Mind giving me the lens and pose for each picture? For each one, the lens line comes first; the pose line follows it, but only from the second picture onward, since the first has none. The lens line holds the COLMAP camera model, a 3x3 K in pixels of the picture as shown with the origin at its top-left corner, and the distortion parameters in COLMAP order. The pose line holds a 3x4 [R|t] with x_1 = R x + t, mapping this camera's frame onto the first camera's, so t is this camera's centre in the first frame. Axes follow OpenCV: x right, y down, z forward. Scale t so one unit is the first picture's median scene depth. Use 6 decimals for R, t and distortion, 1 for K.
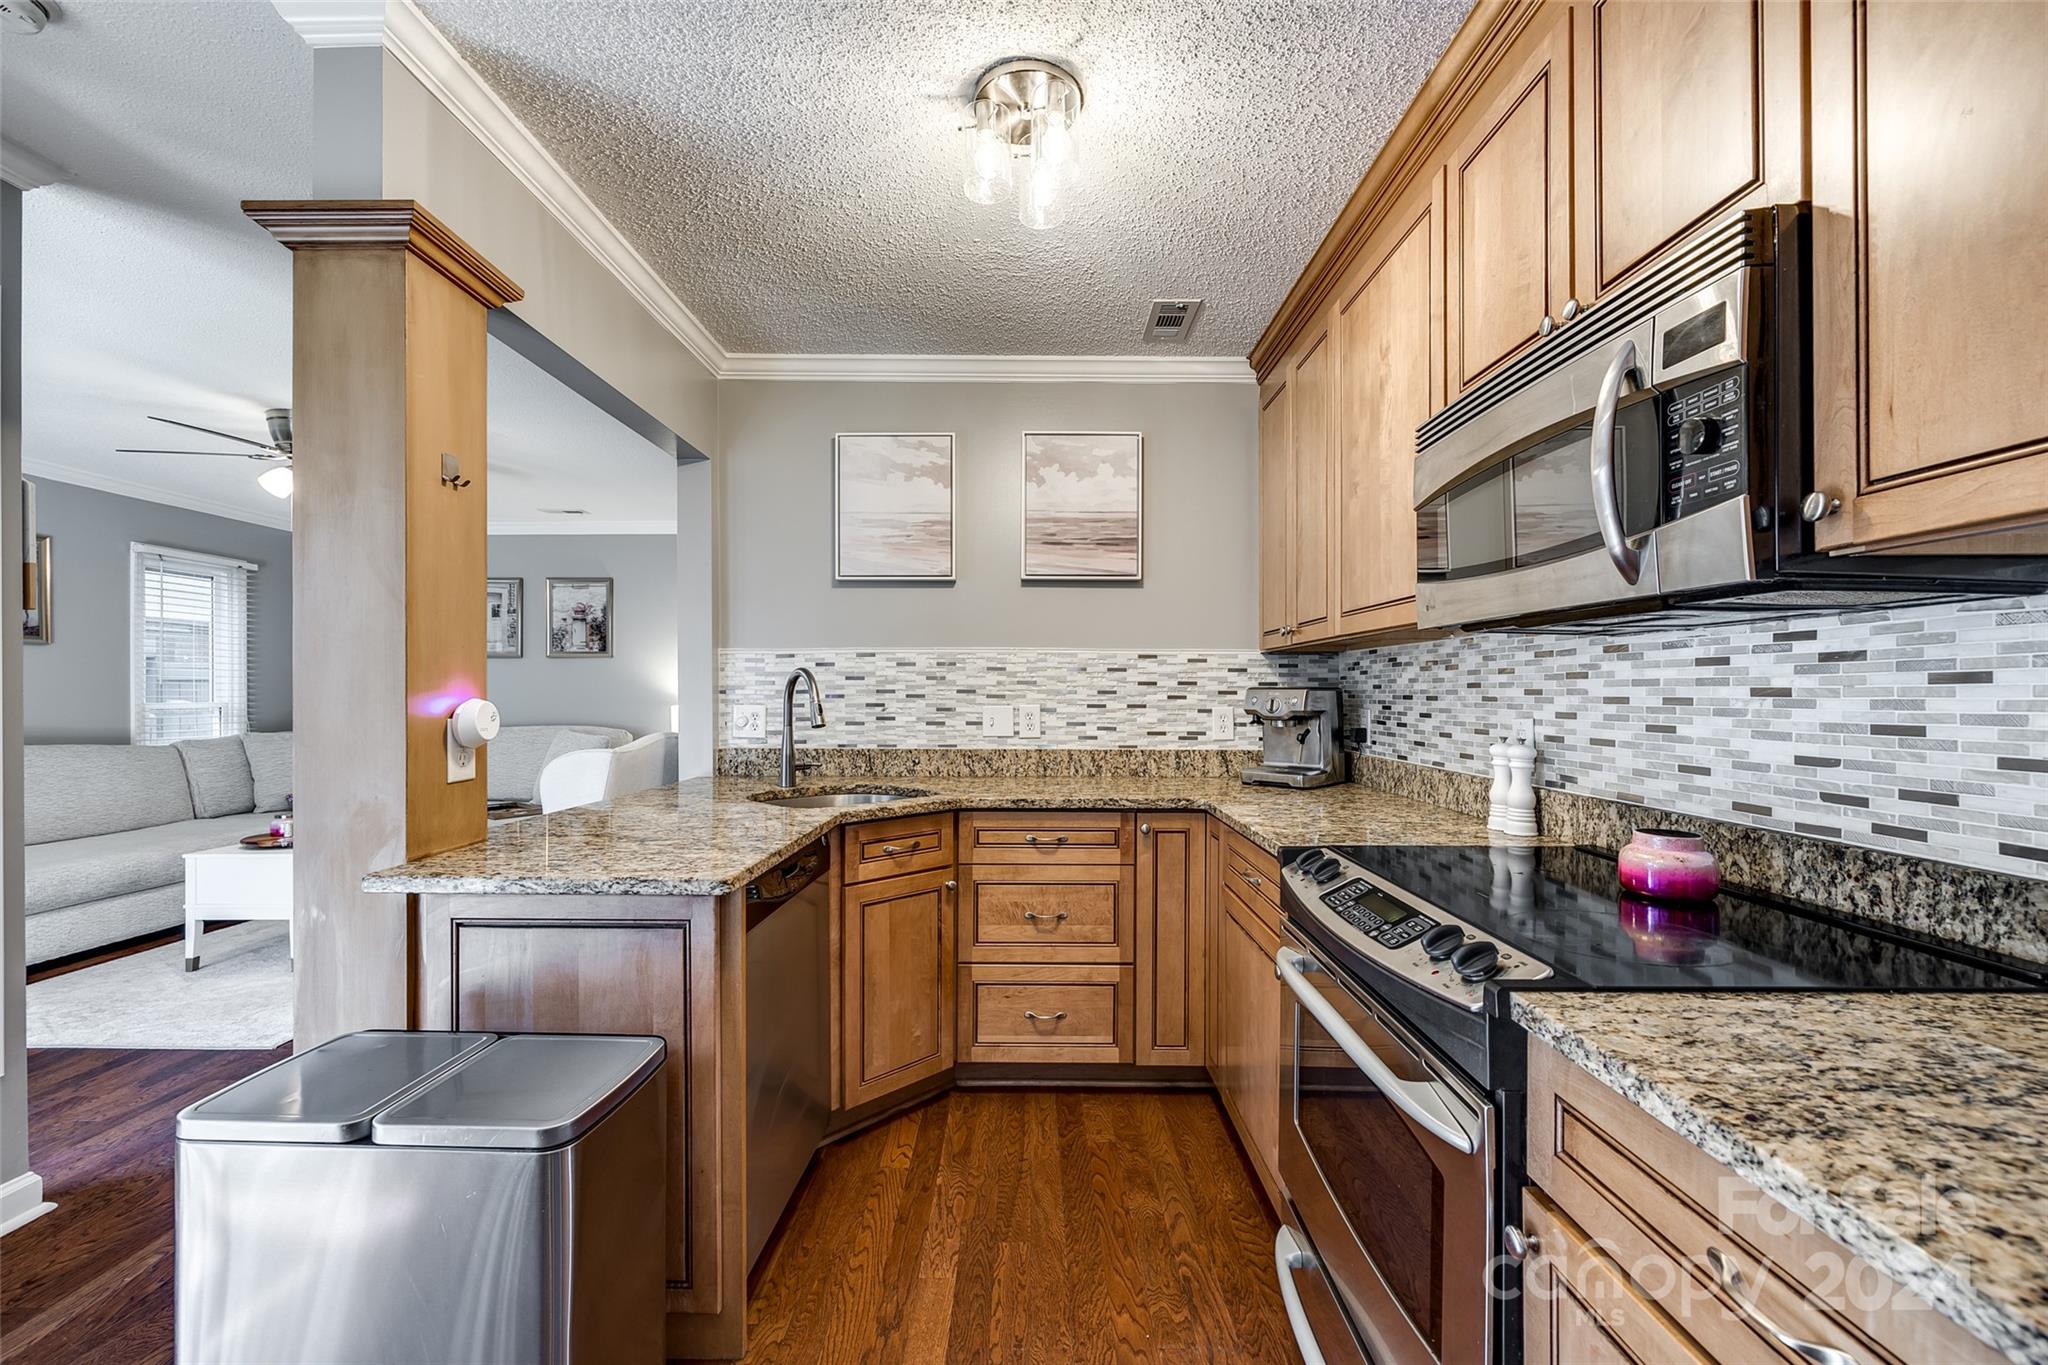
lens RADIAL K [[829.5, 0, 1033.4], [0, 829.5, 688.9], [0, 0, 1]] dist [0.000735, 0.000220]
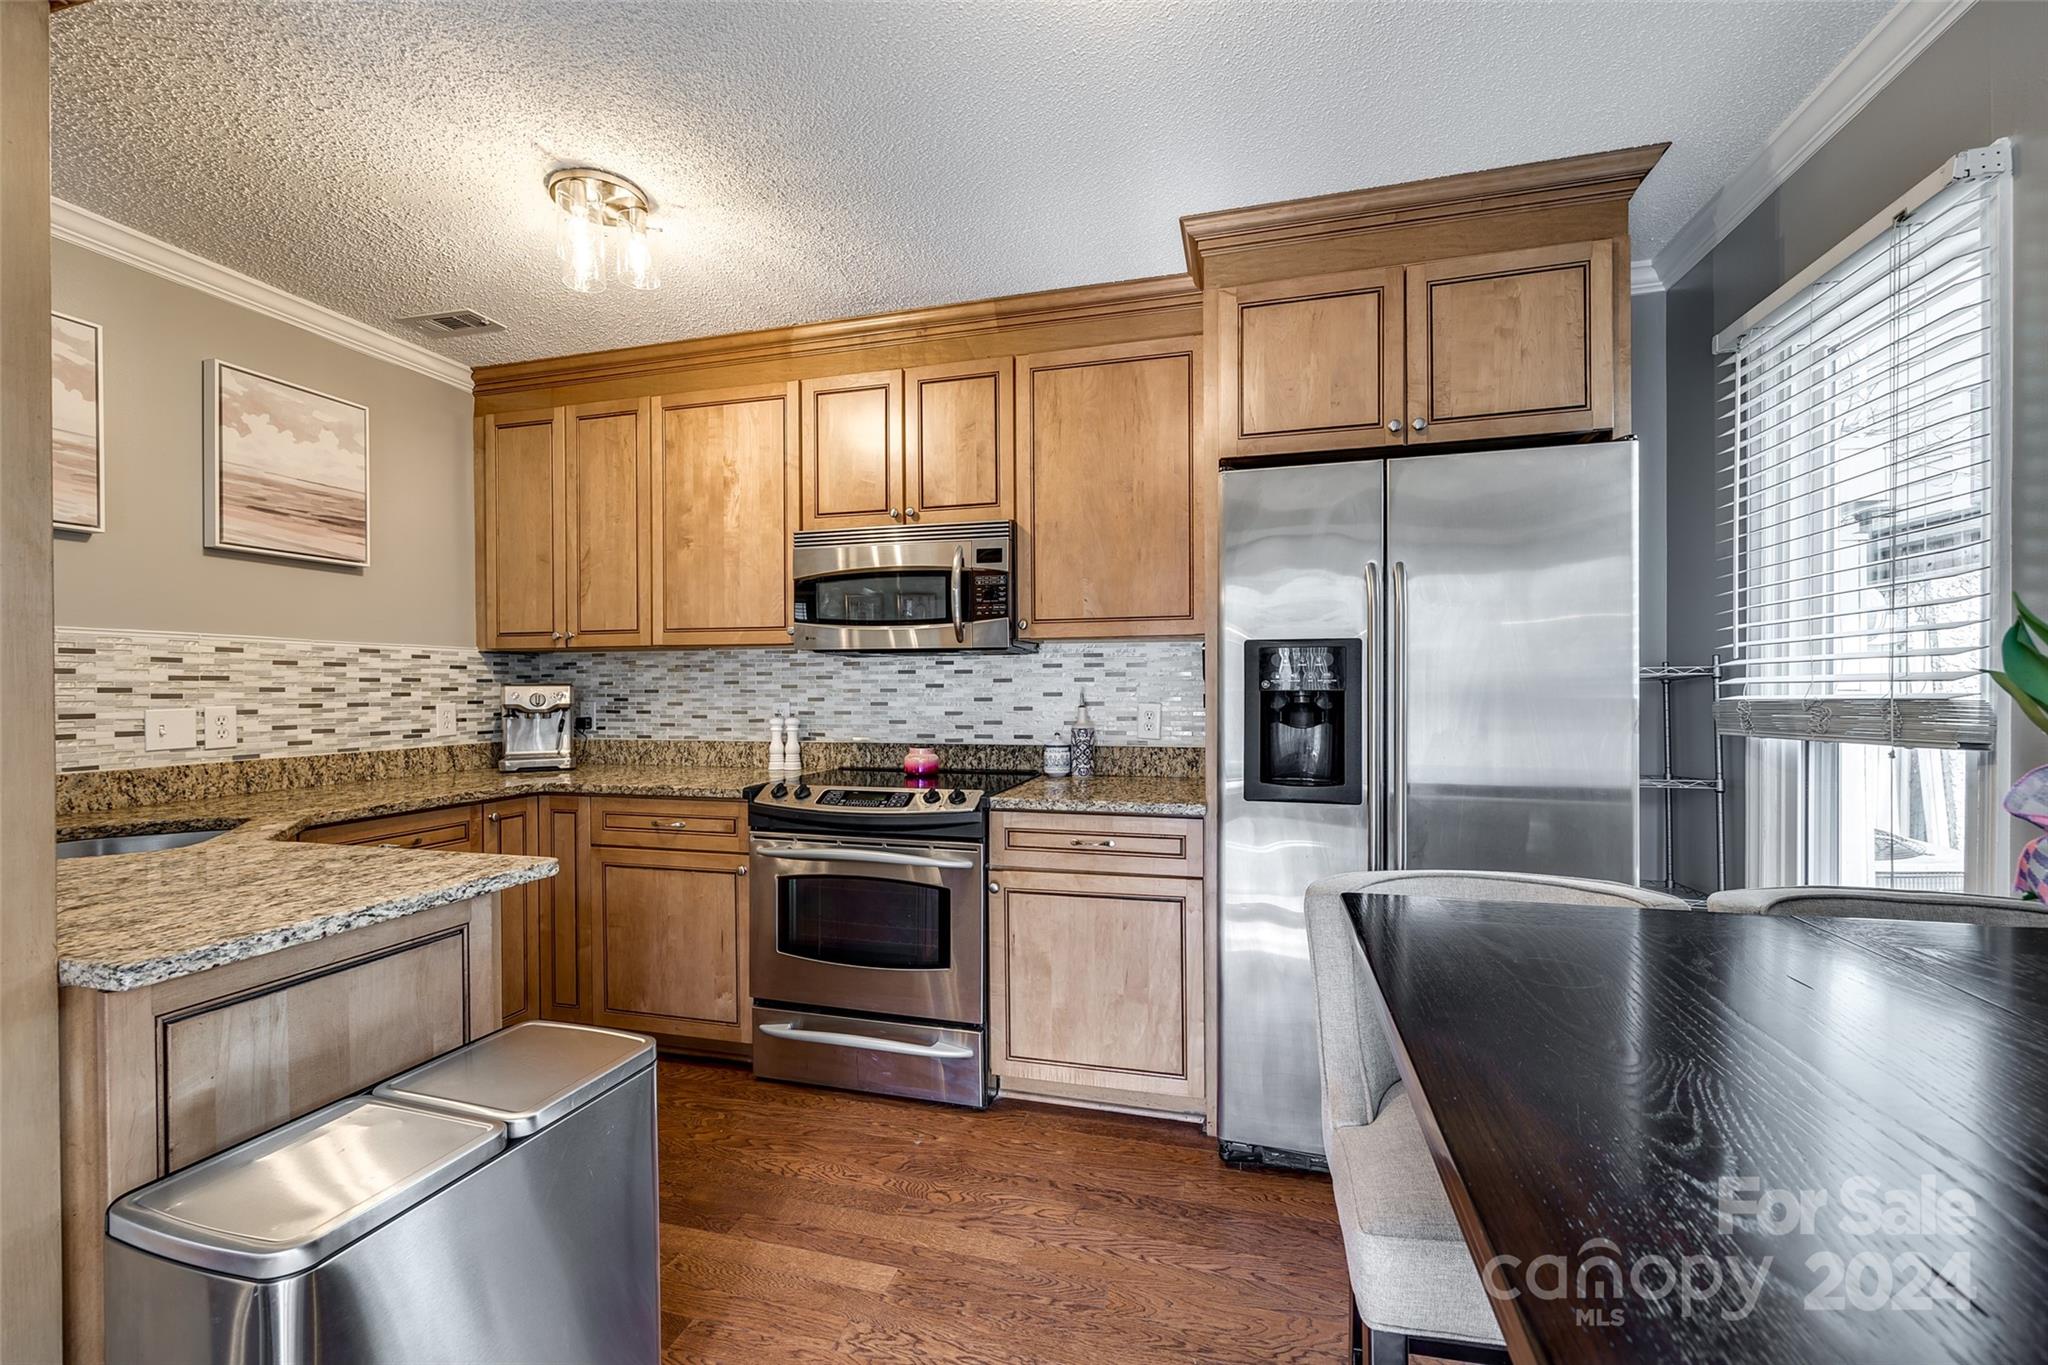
lens RADIAL K [[829.5, 0, 1021.6], [0, 829.5, 684.6], [0, 0, 1]] dist [0.000735, 0.000220]
pose [[0.269241, -0.002450, 0.963070, -0.566599], [0.002197, 0.999996, 0.001929, -0.001519], [-0.963070, 0.001596, 0.269245, 0.051215]]
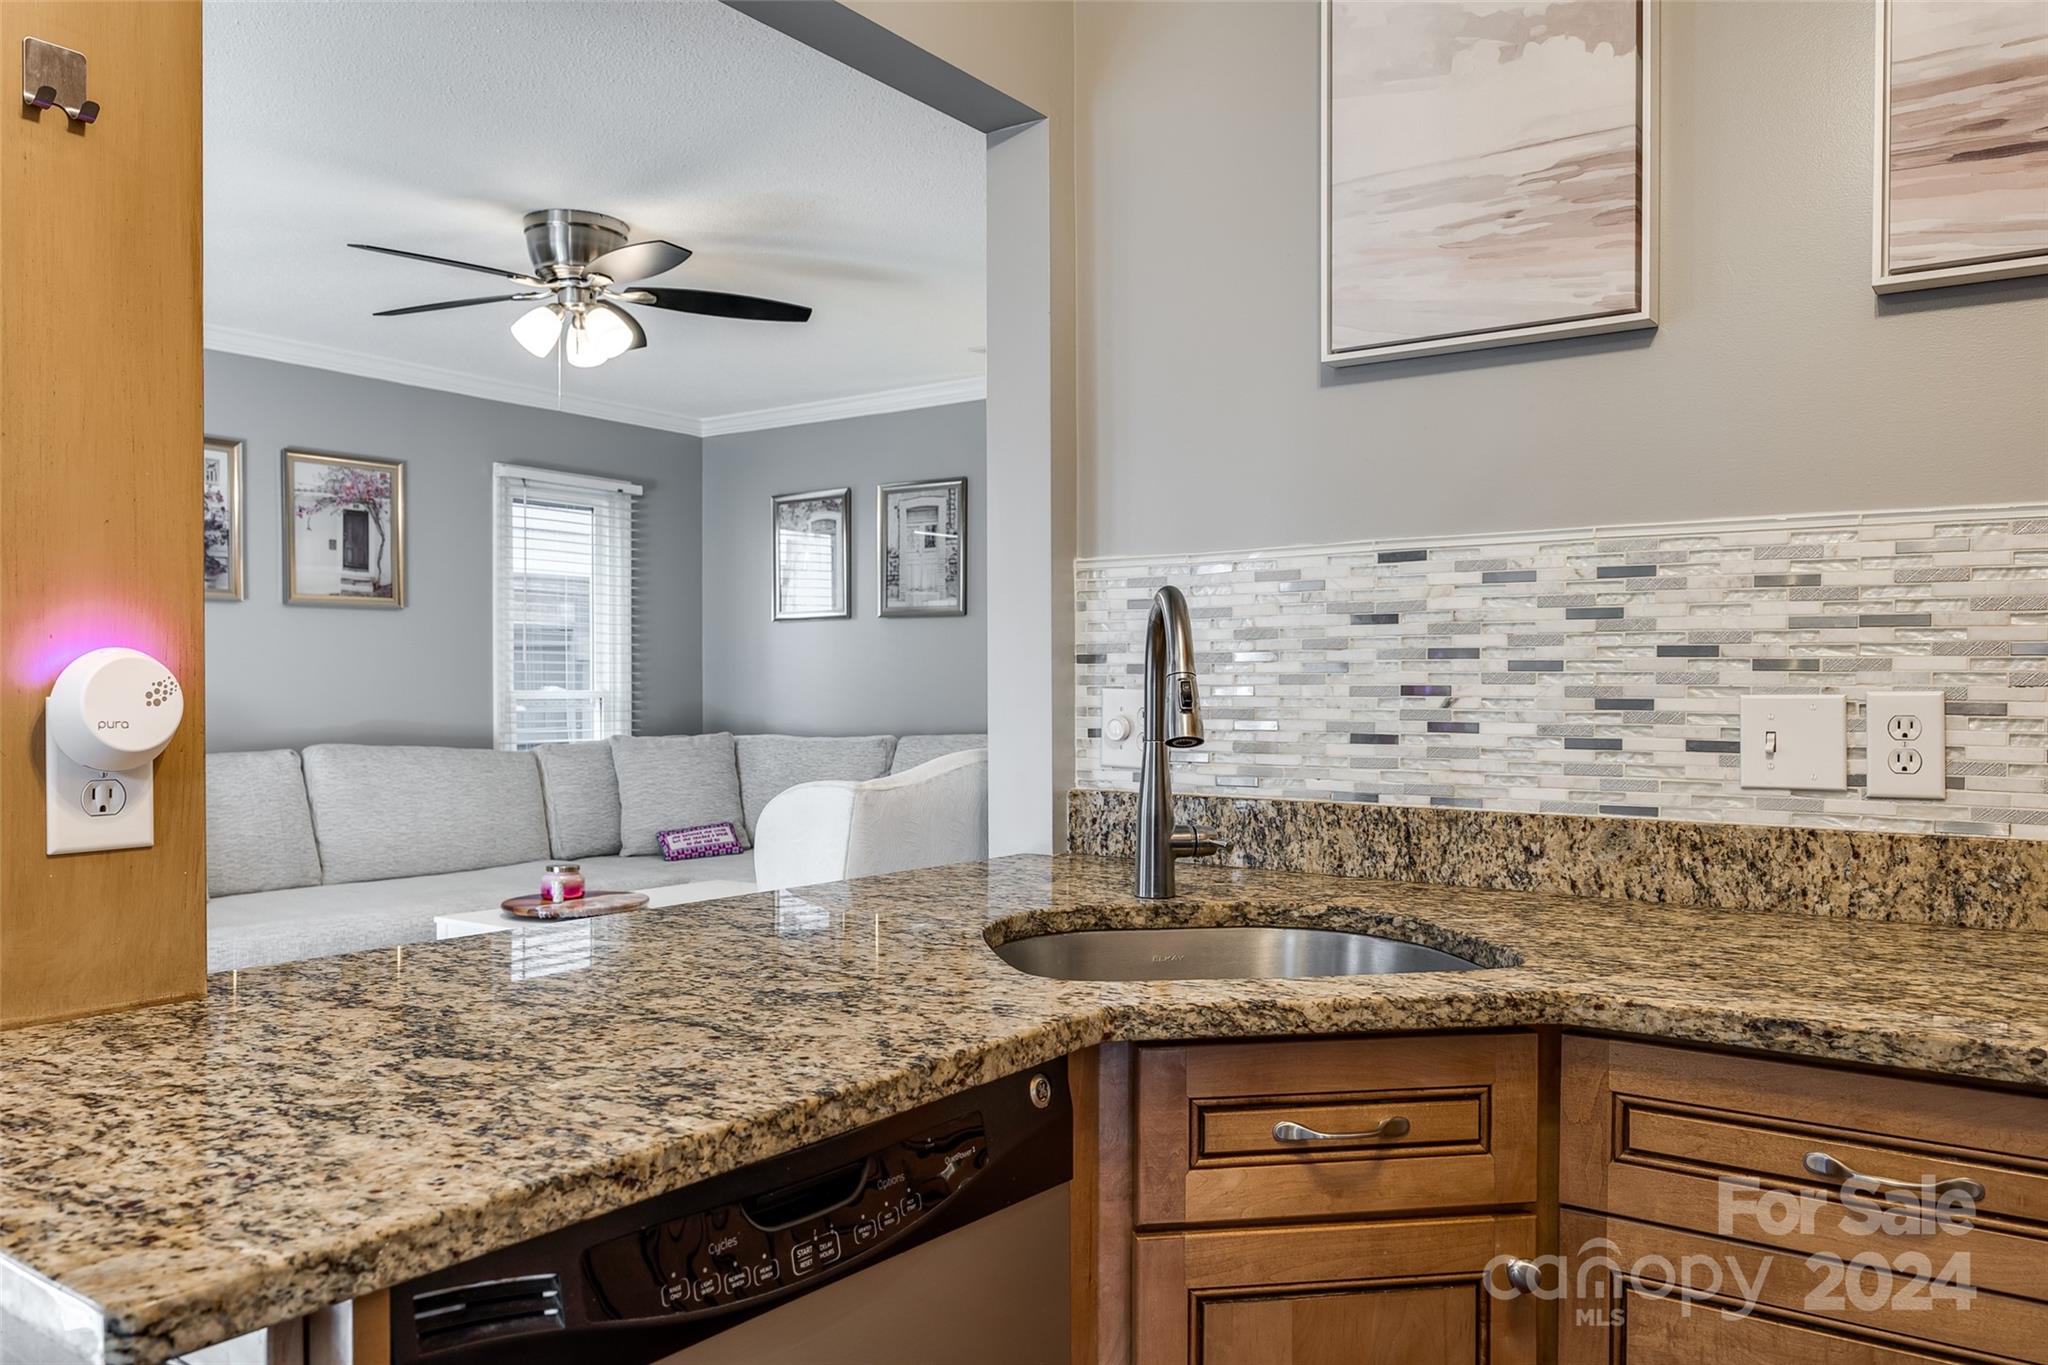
lens RADIAL K [[1508.8, 0, 1025.7], [0, 1508.8, 691.5], [0, 0, 1]] dist [-0.000852, -0.003161]
pose [[0.810533, 0.003535, -0.585682, 0.059698], [0.000508, 0.999977, 0.006738, 0.015340], [0.585693, -0.005759, 0.810513, 0.351941]]
